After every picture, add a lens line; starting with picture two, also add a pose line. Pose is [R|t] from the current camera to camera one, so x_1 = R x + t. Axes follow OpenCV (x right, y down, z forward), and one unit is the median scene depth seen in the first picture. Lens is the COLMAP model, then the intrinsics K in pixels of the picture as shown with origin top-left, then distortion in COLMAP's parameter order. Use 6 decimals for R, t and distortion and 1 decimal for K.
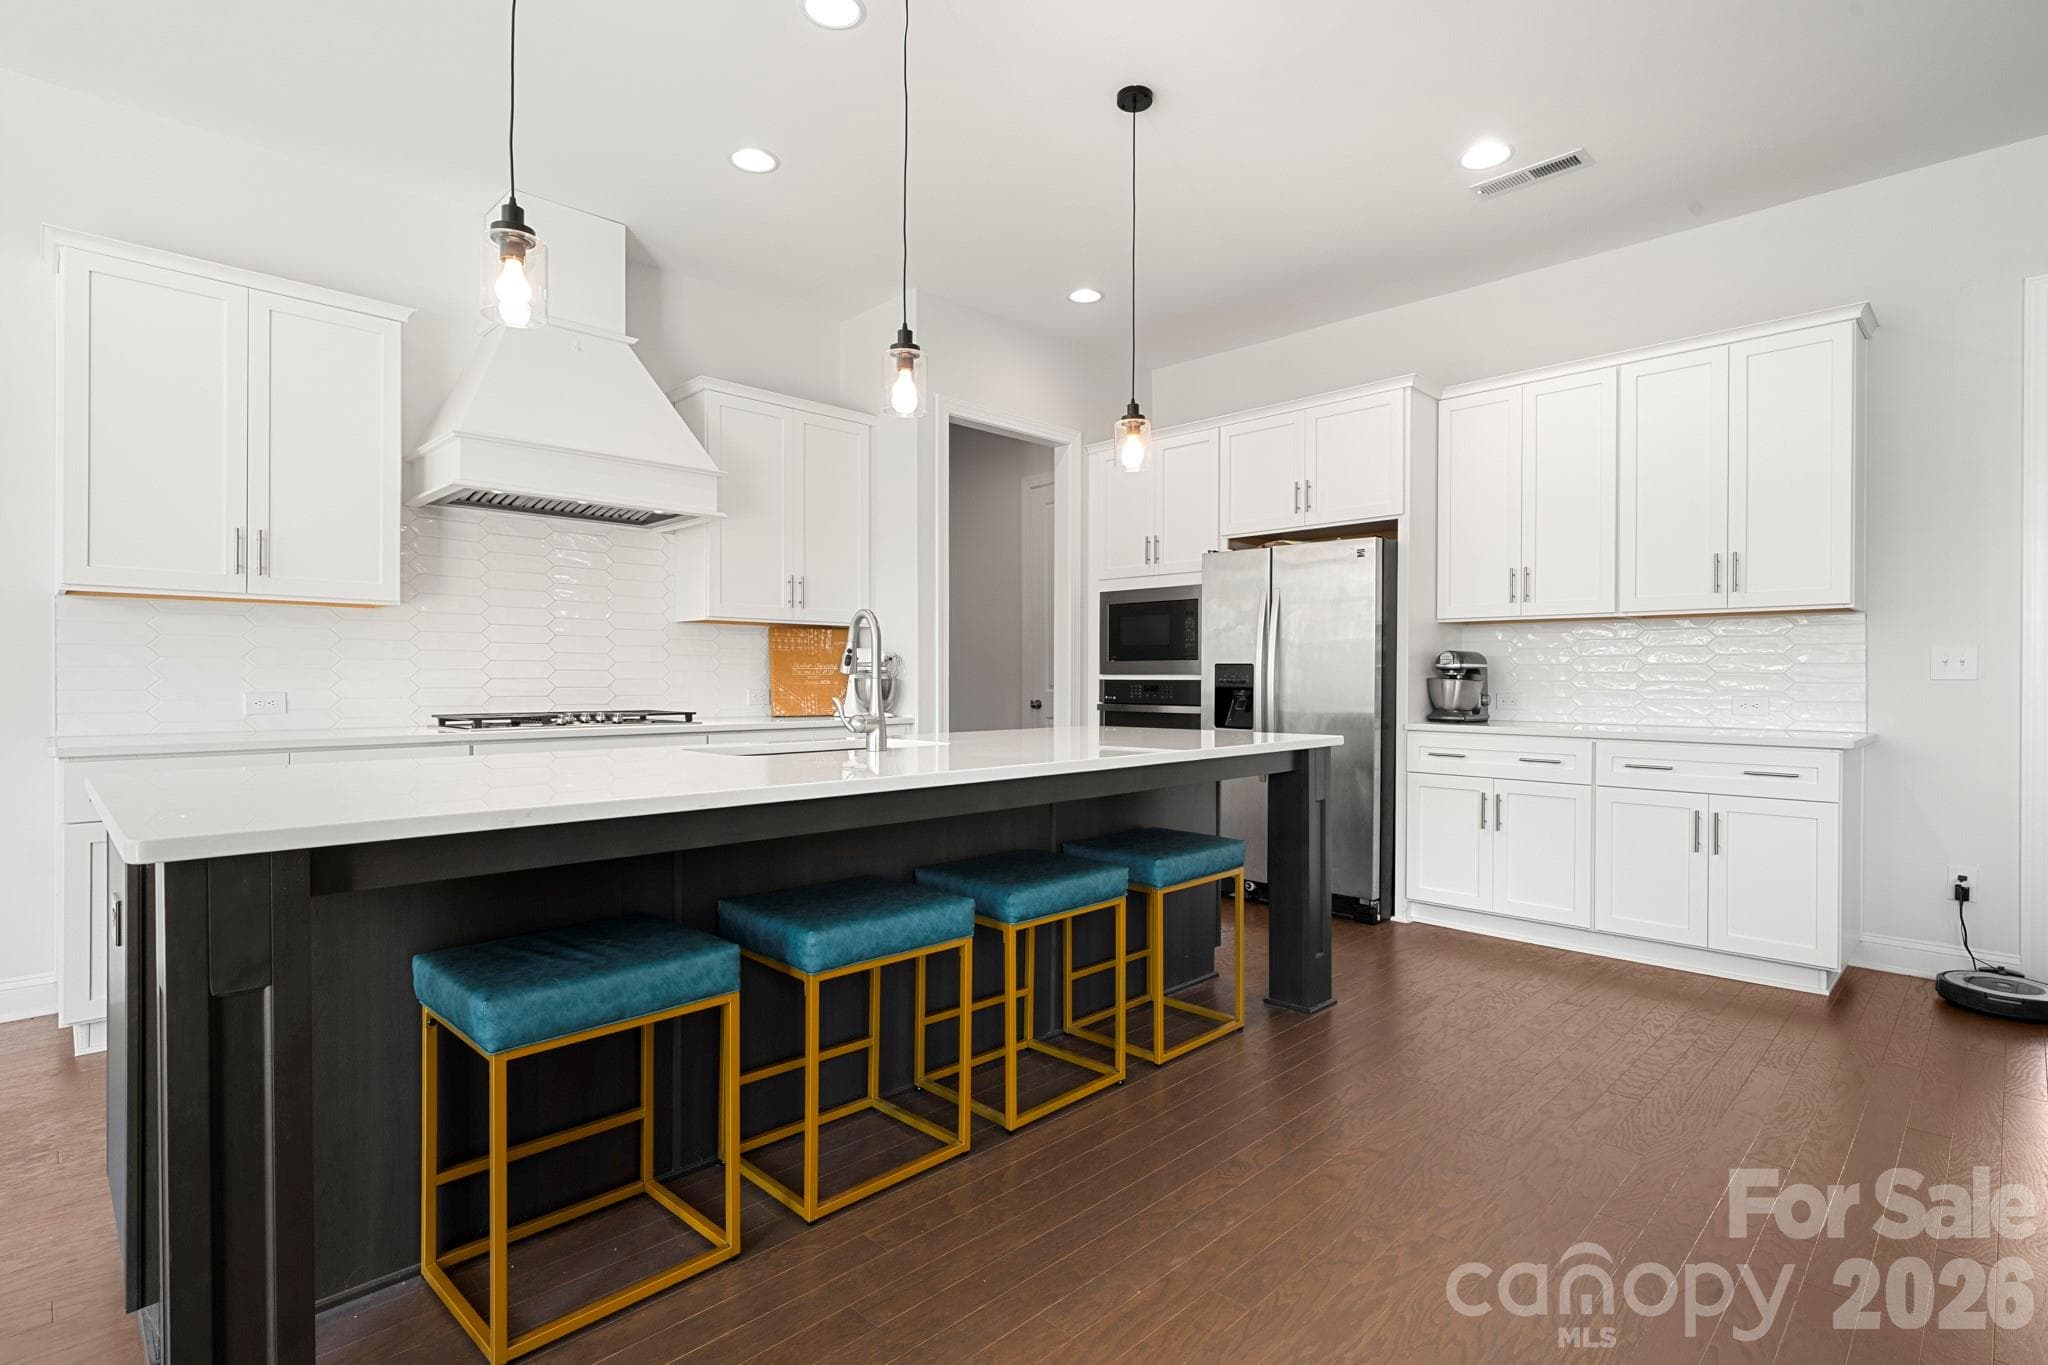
lens RADIAL K [[1009.5, 0, 1025.2], [0, 1009.5, 686.7], [0, 0, 1]] dist [0.019671, 0.000117]
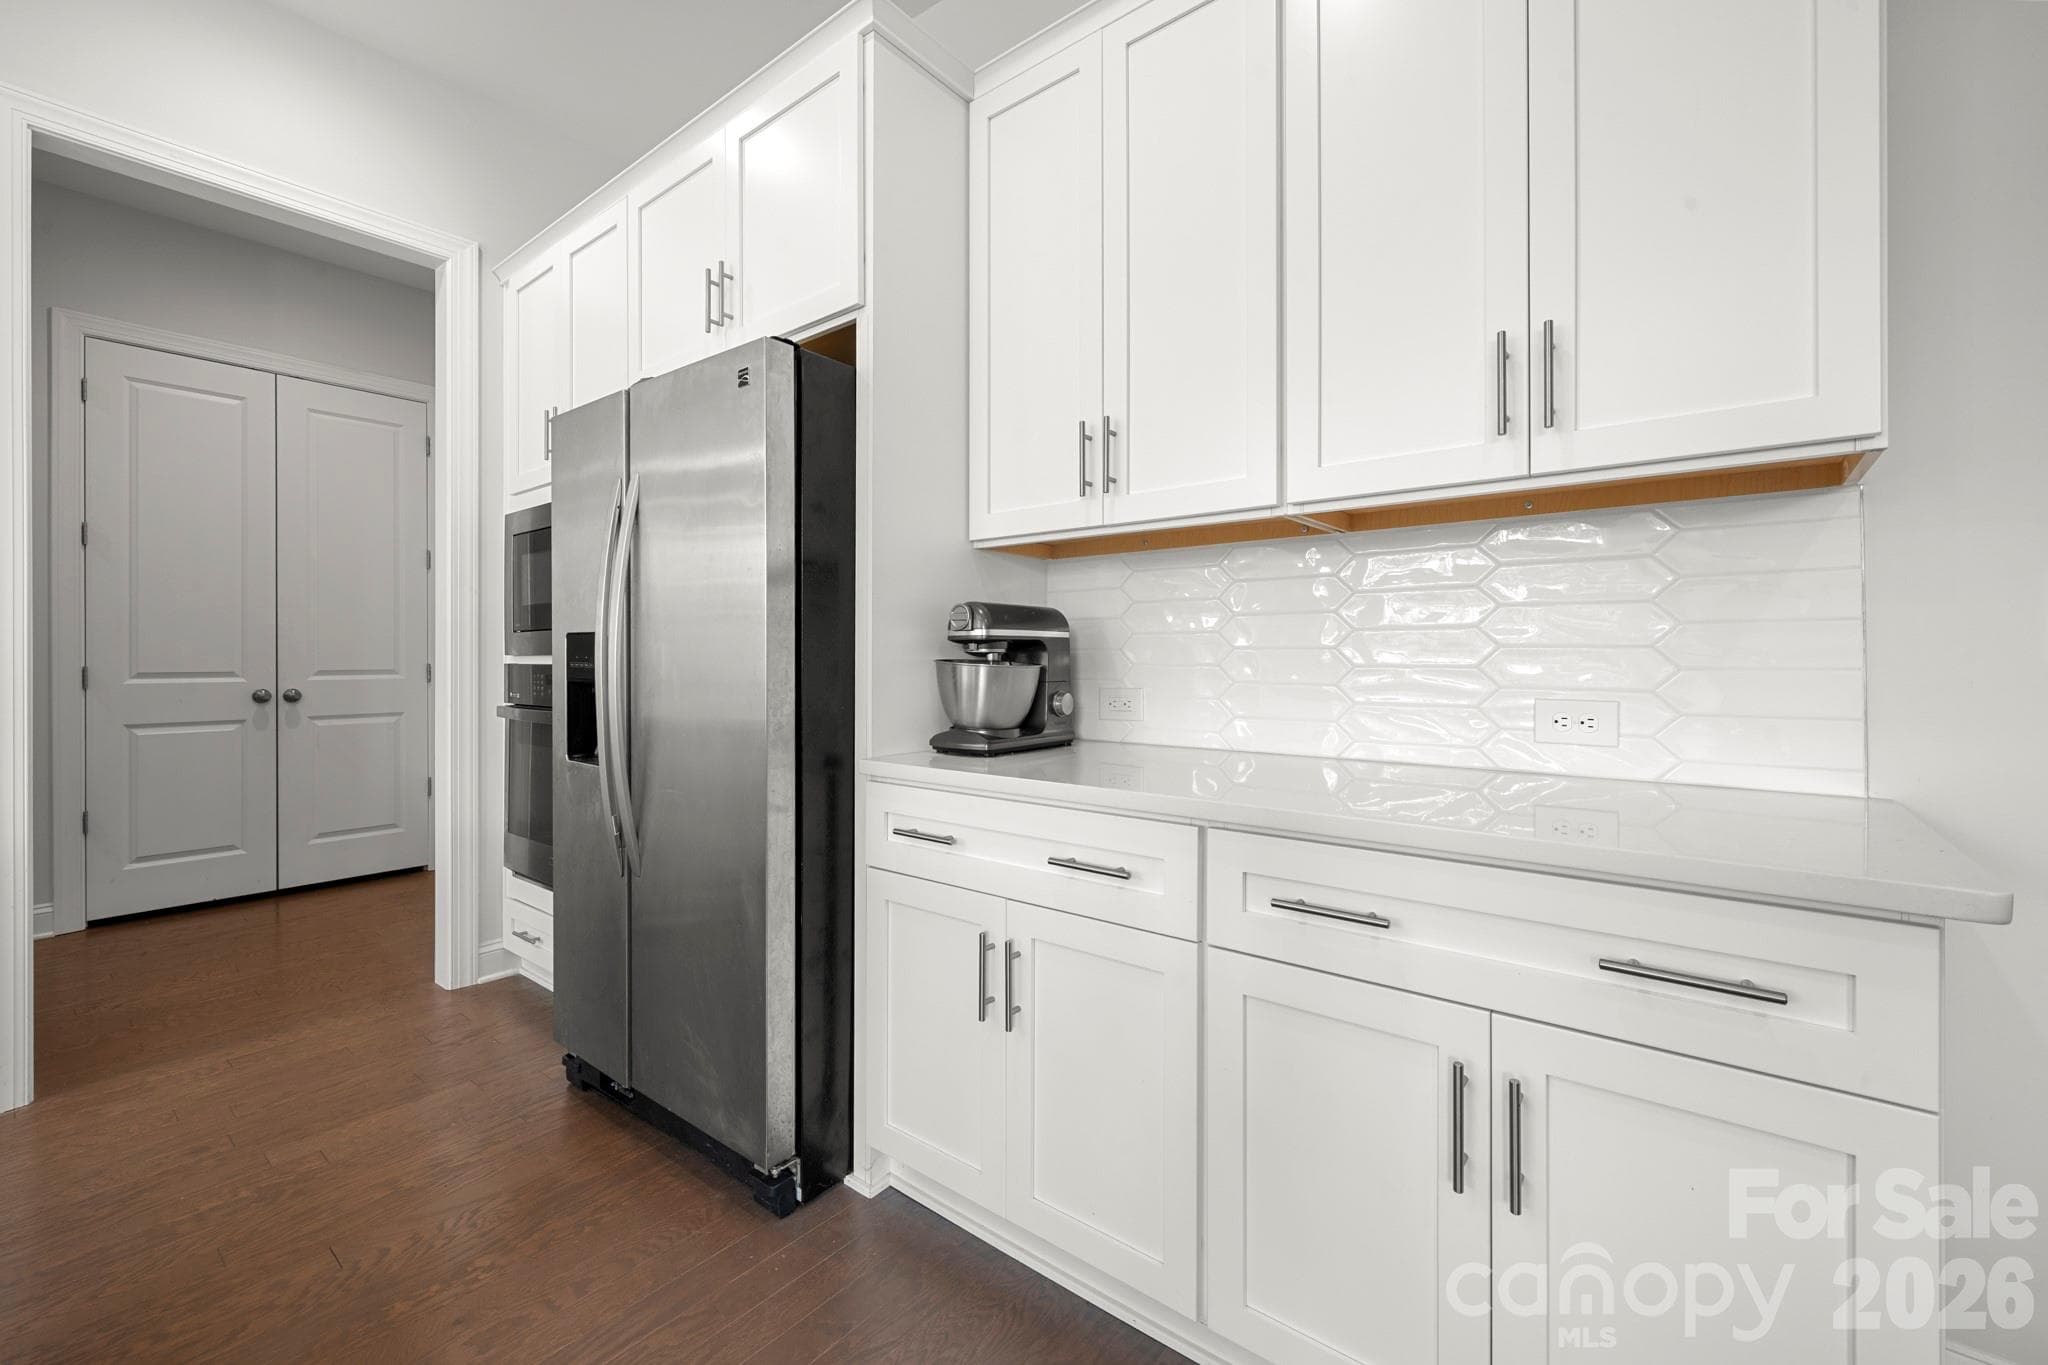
lens RADIAL K [[827.0, 0, 1023.0], [0, 827.0, 665.2], [0, 0, 1]] dist [0.002019, 0.000852]
pose [[0.995412, -0.004419, 0.095578, 0.409181], [0.004786, 0.999982, -0.003611, -0.004618], [-0.095560, 0.004052, 0.995415, 0.617876]]
